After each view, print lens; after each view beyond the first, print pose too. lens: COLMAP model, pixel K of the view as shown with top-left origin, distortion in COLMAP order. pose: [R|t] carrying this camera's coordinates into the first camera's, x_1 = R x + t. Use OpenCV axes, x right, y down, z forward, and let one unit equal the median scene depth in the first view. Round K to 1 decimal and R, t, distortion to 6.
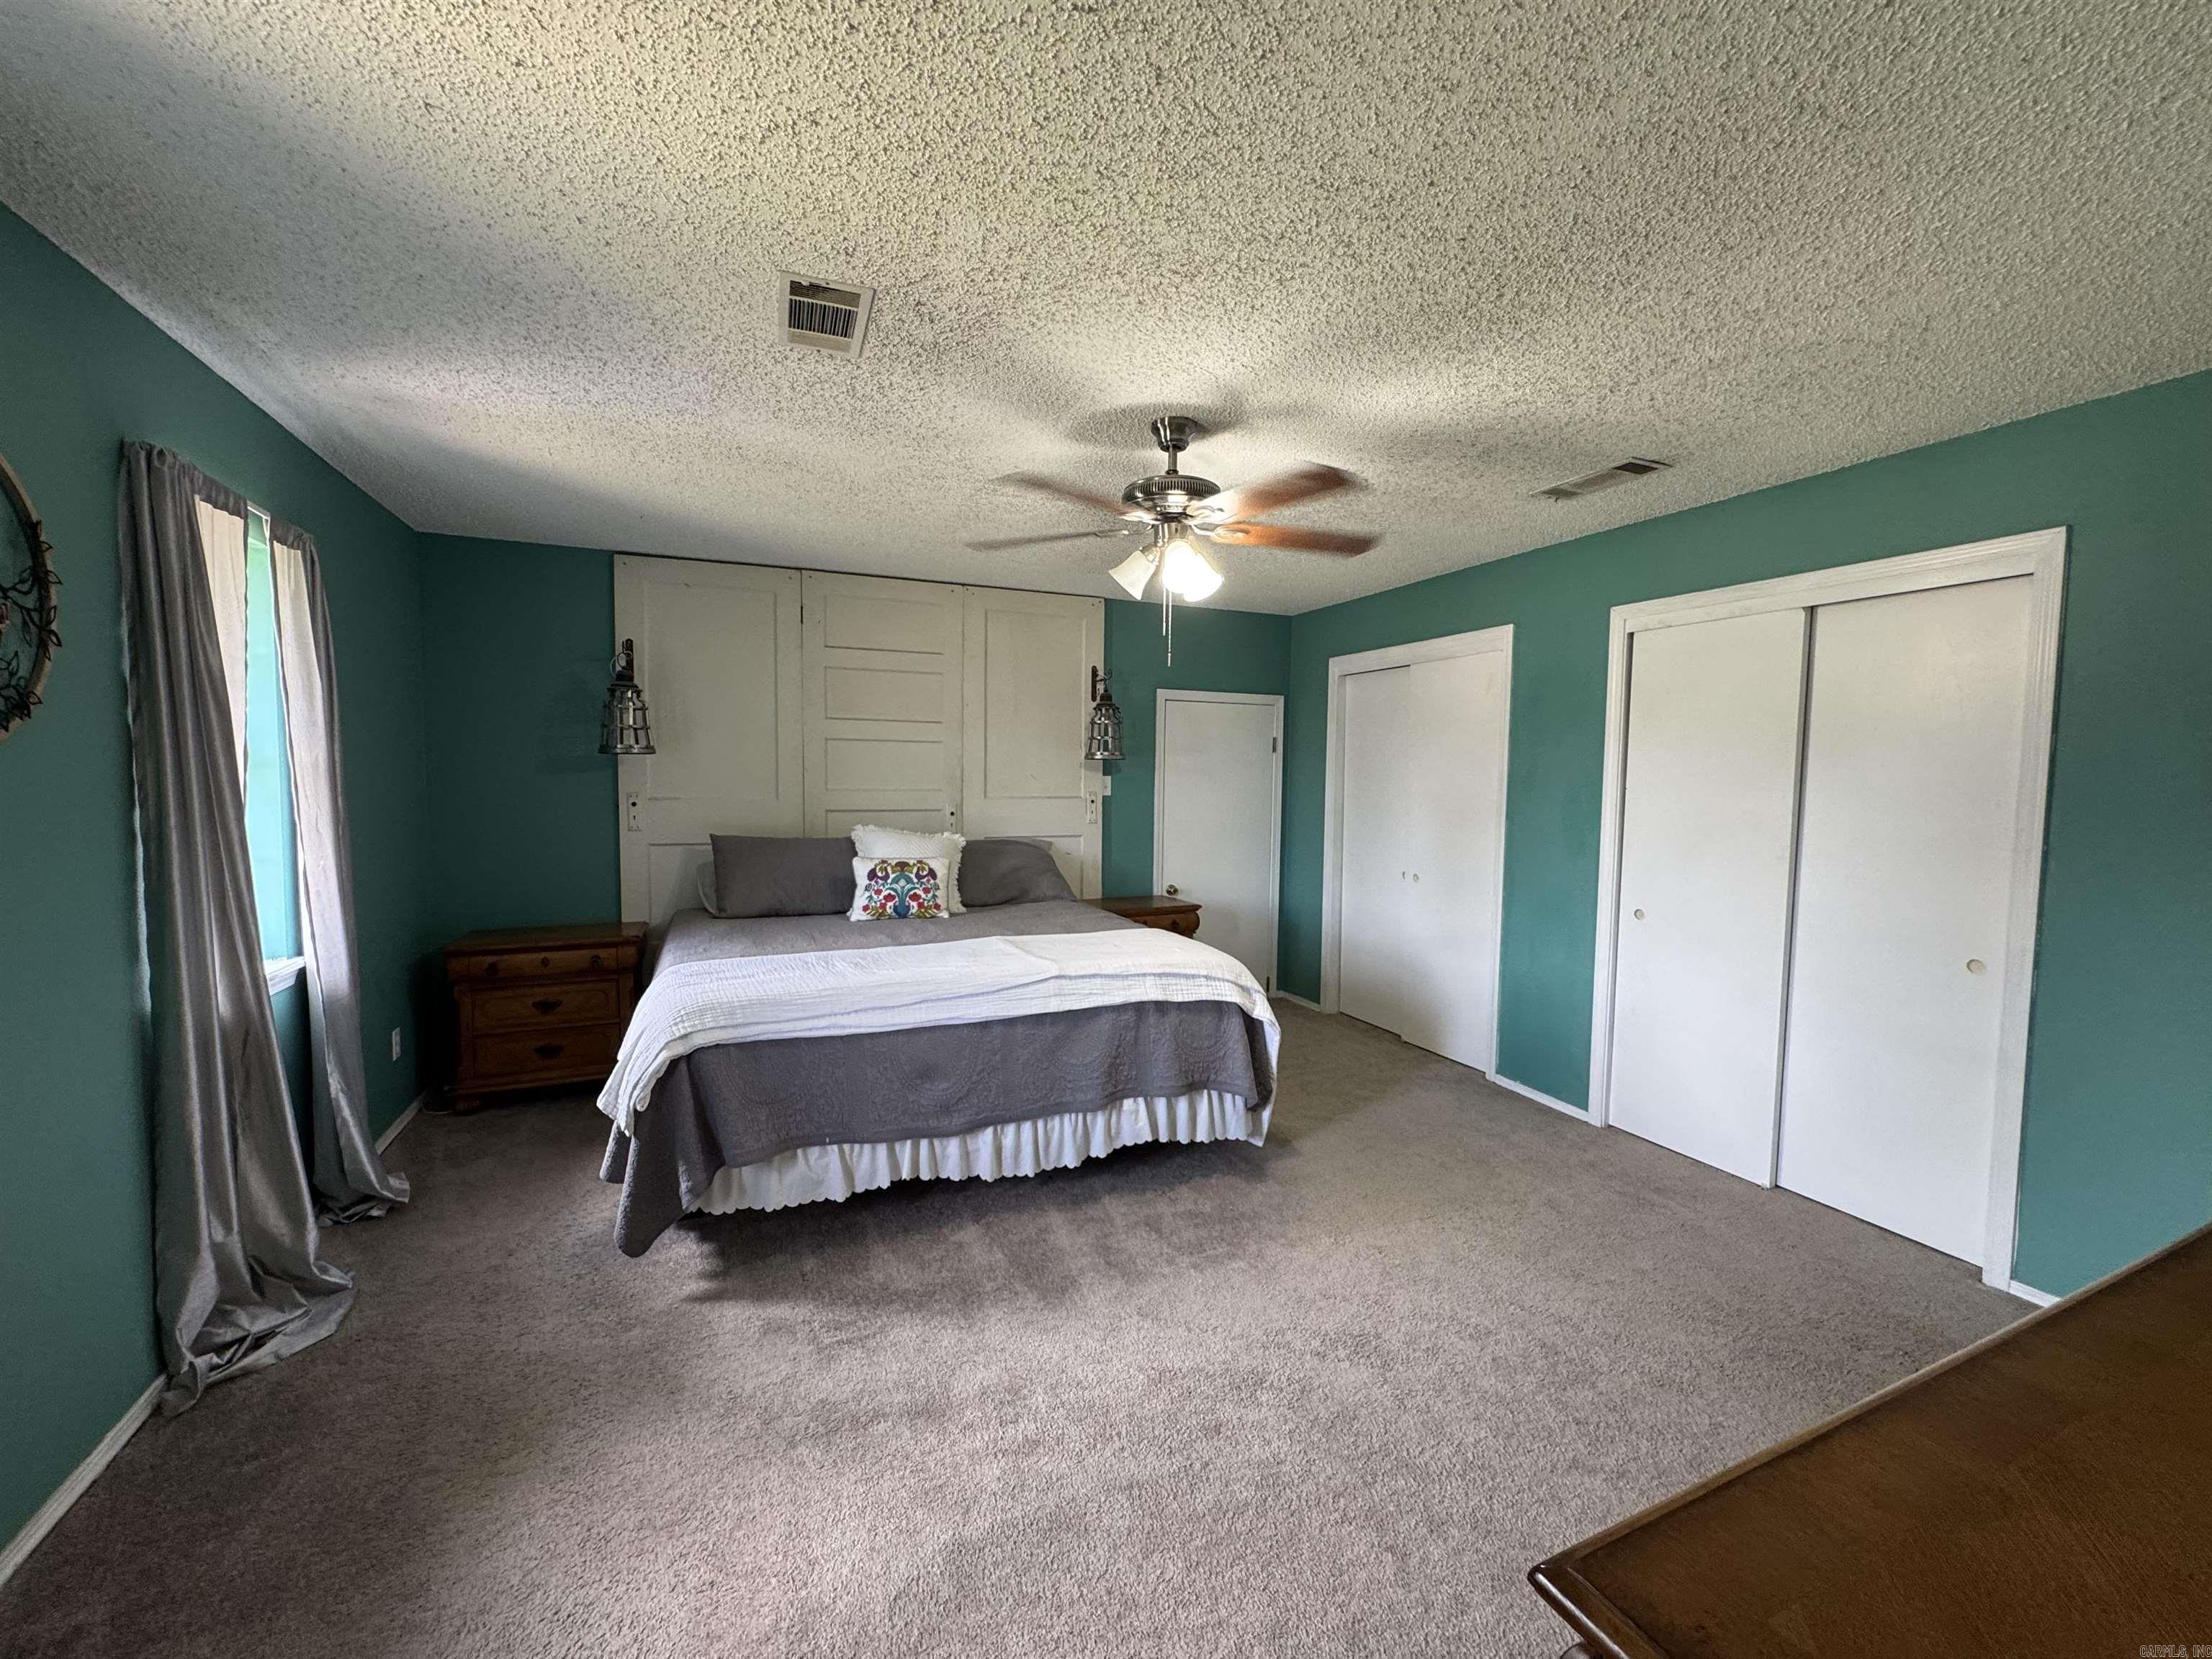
lens RADIAL K [[886.4, 0, 1107.8], [0, 886.4, 828.2], [0, 0, 1]] dist [-0.002182, 0.000739]
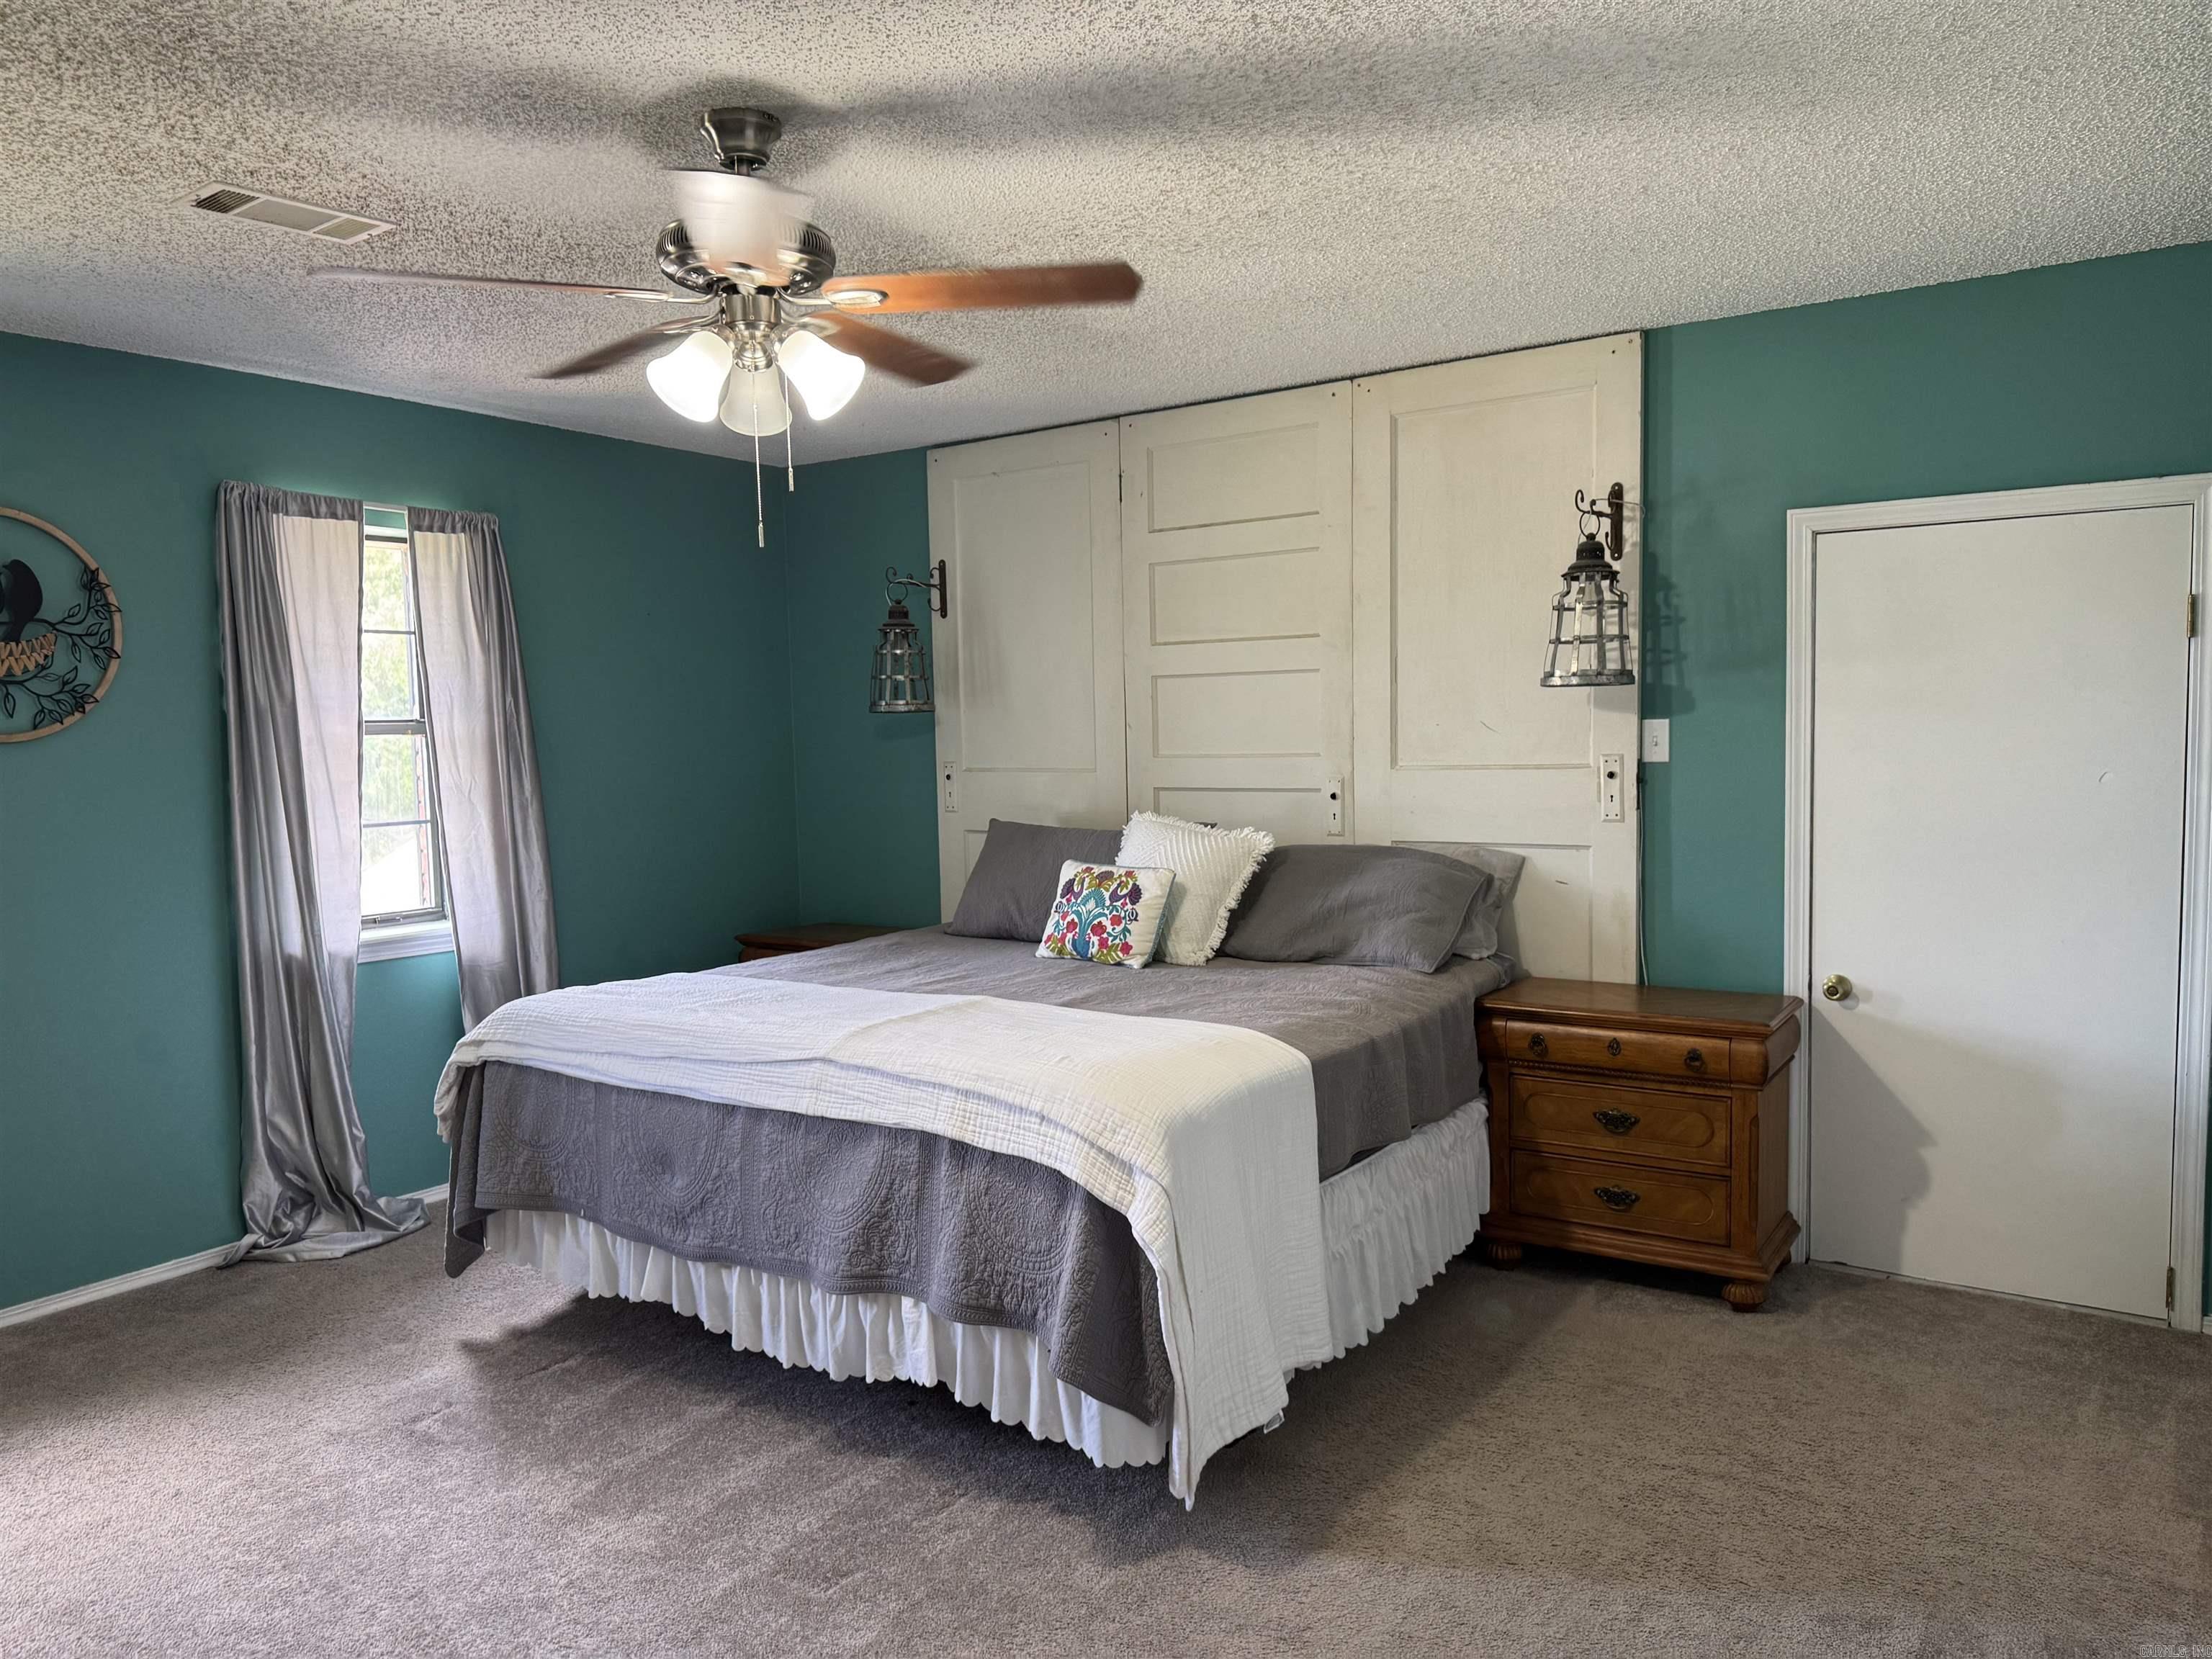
lens RADIAL K [[1546.1, 0, 1101.1], [0, 1546.1, 838.3], [0, 0, 1]] dist [0.158184, -0.302783]
pose [[0.526917, 0.039936, -0.848978, 1.110449], [-0.027490, 0.999174, 0.029939, -0.028978], [0.849472, 0.007563, 0.527580, 0.676748]]
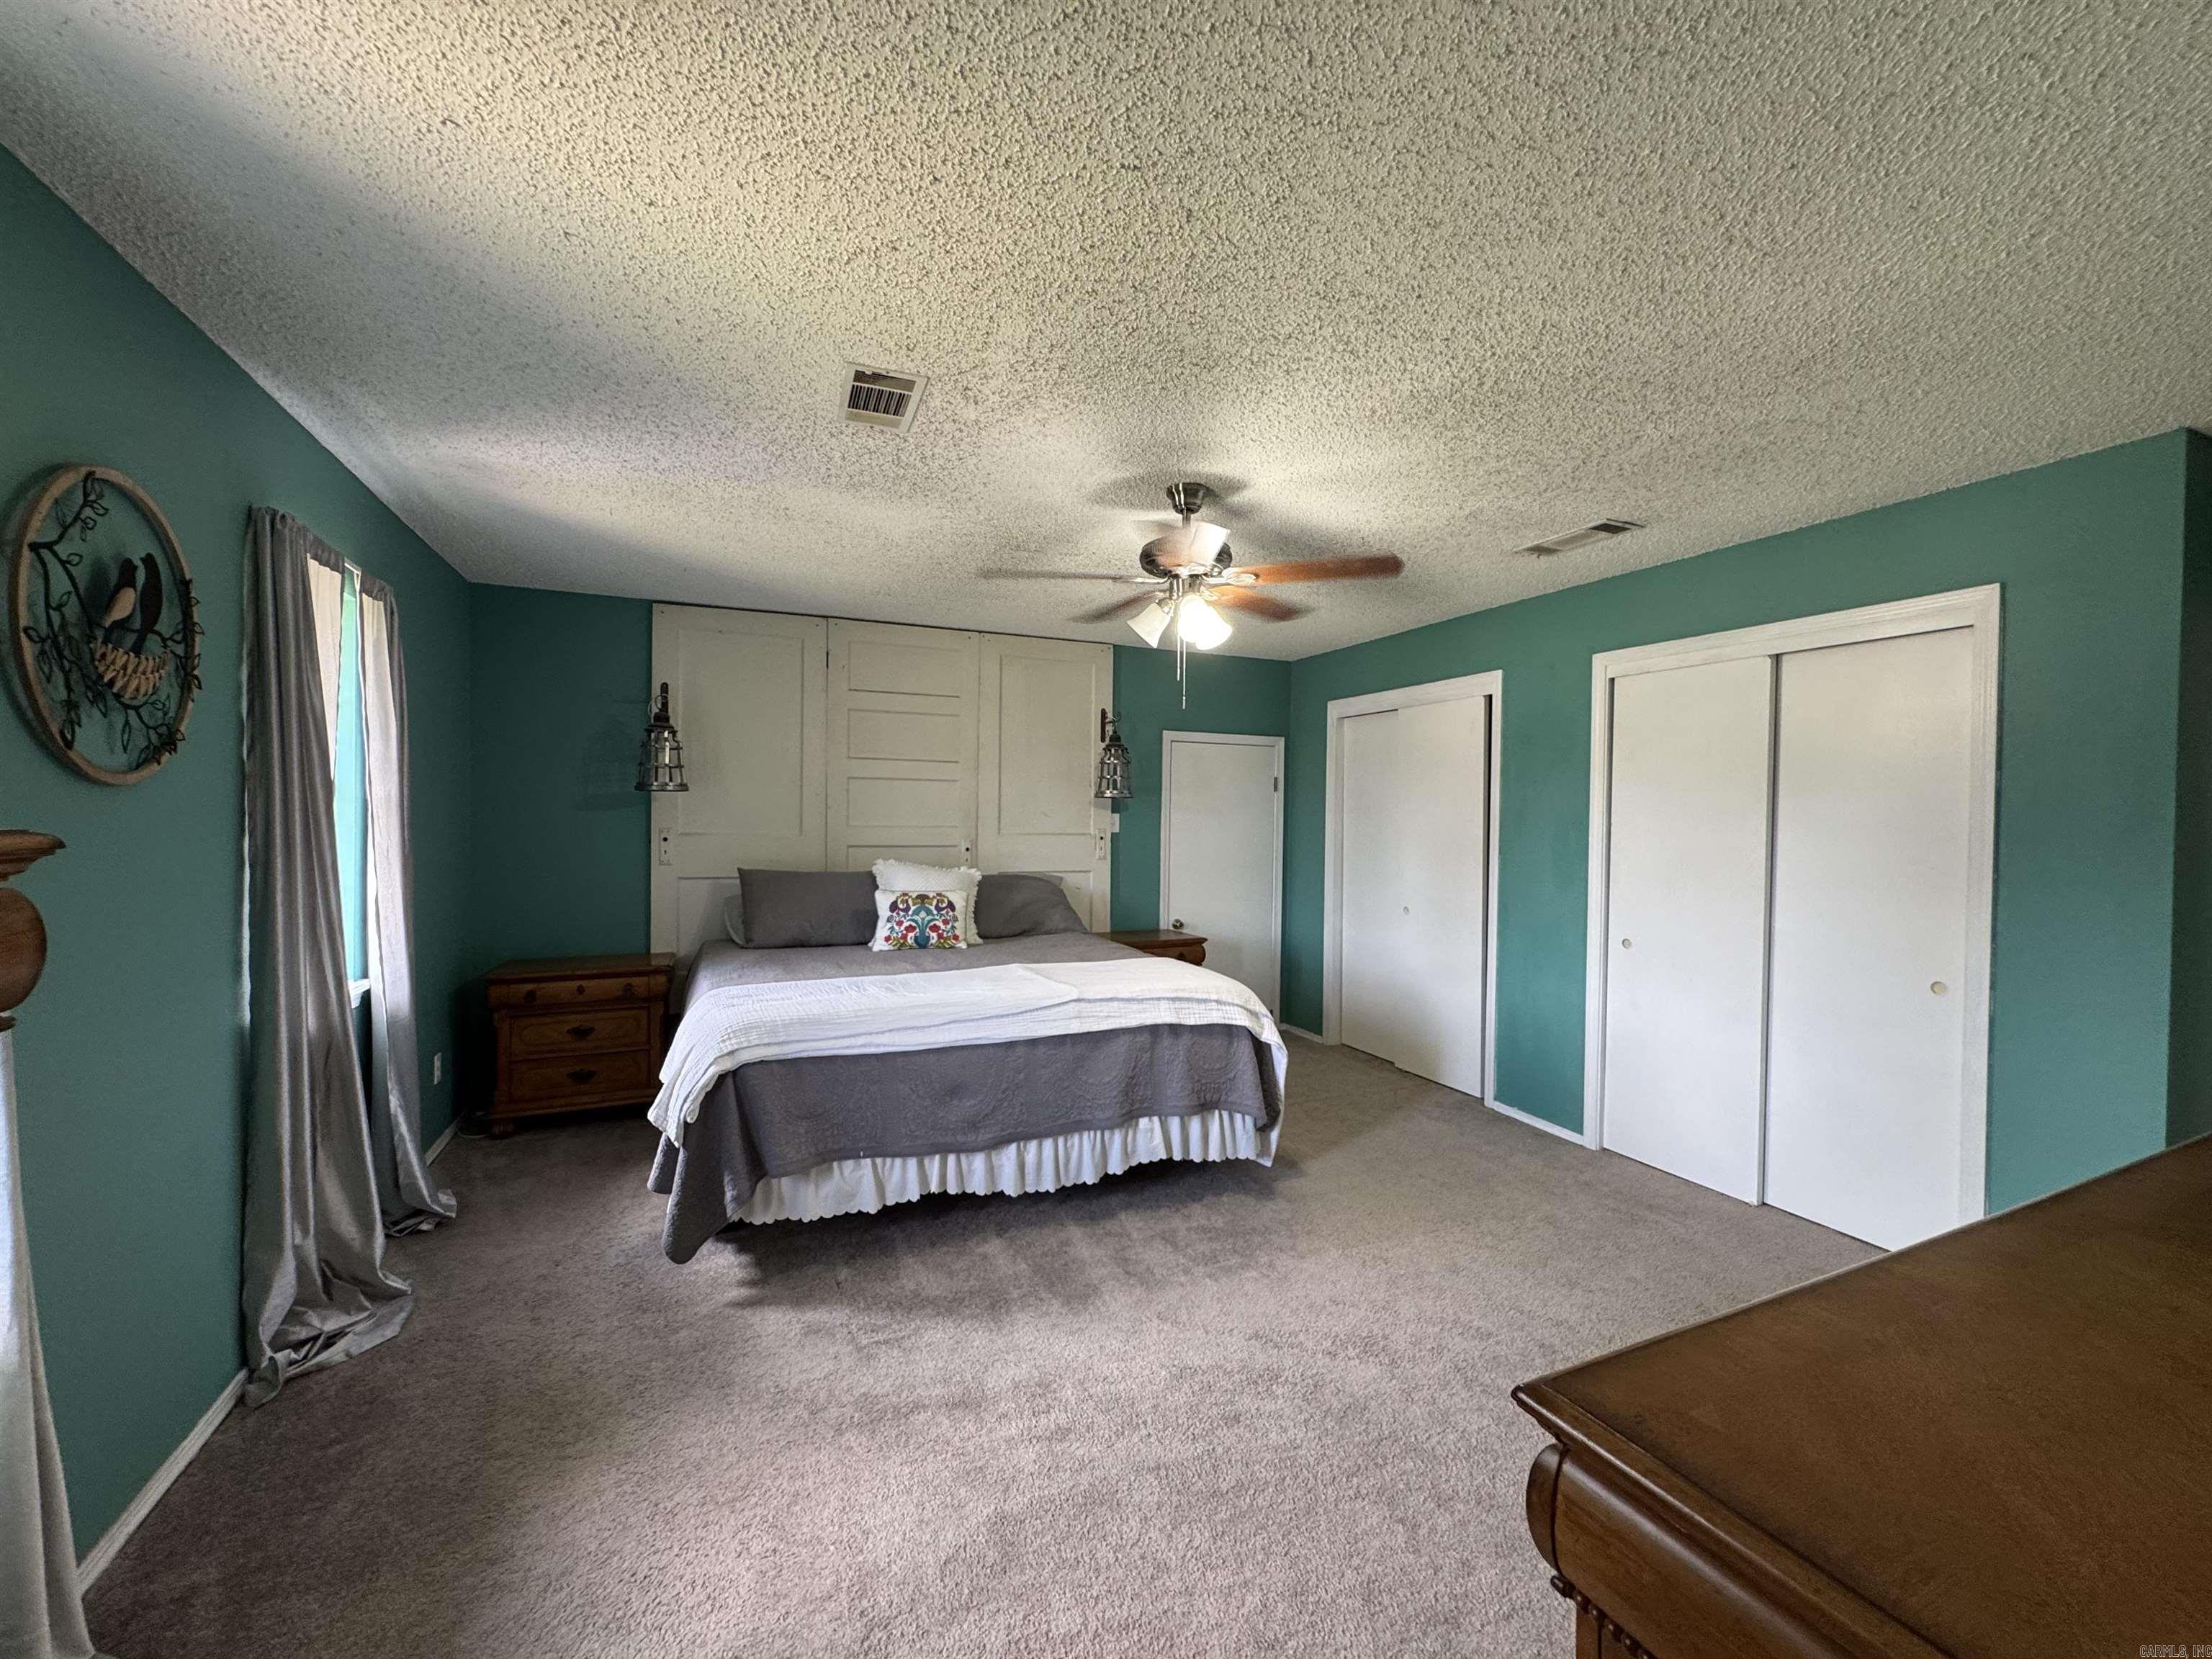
lens RADIAL K [[886.4, 0, 1107.8], [0, 886.4, 828.2], [0, 0, 1]] dist [-0.002182, 0.000739]
pose [[0.999991, 0.000729, 0.004066, -0.028576], [-0.000536, 0.998874, -0.047433, 0.015070], [-0.004096, 0.047431, 0.998866, -0.076431]]
